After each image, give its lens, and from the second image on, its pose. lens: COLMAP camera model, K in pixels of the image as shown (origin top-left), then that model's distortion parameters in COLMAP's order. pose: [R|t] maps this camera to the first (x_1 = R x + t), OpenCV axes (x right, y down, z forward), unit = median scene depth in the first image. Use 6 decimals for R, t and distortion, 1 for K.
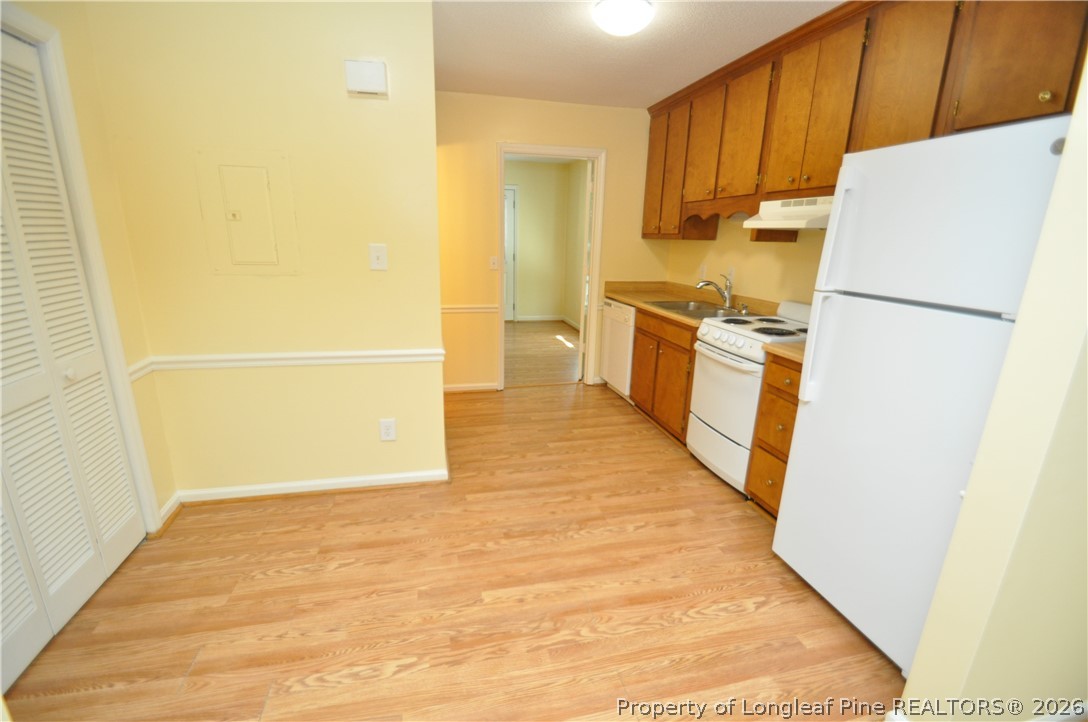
lens RADIAL K [[470.0, 0, 539.9], [0, 470.0, 363.1], [0, 0, 1]] dist [0.000658, -0.009971]
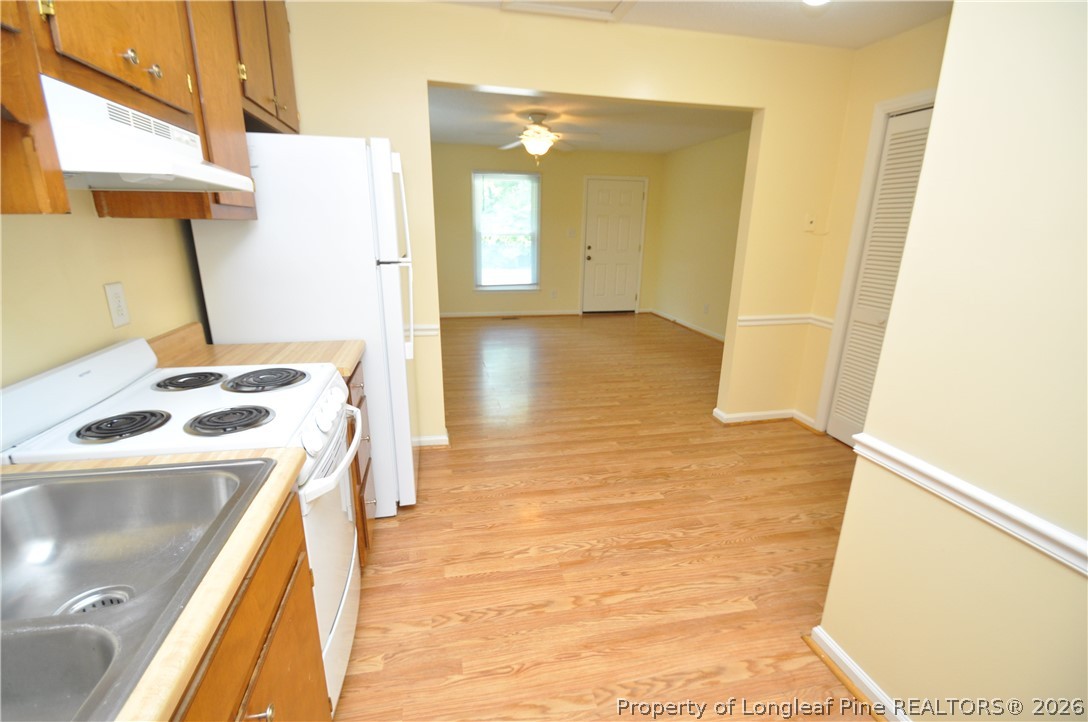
lens RADIAL K [[470.0, 0, 539.9], [0, 470.0, 363.1], [0, 0, 1]] dist [0.000658, -0.009971]
pose [[-0.999157, -0.040488, 0.006744, 0.190795], [-0.031065, 0.853315, 0.520469, -0.418772], [-0.026827, 0.519821, -0.853854, 1.593834]]
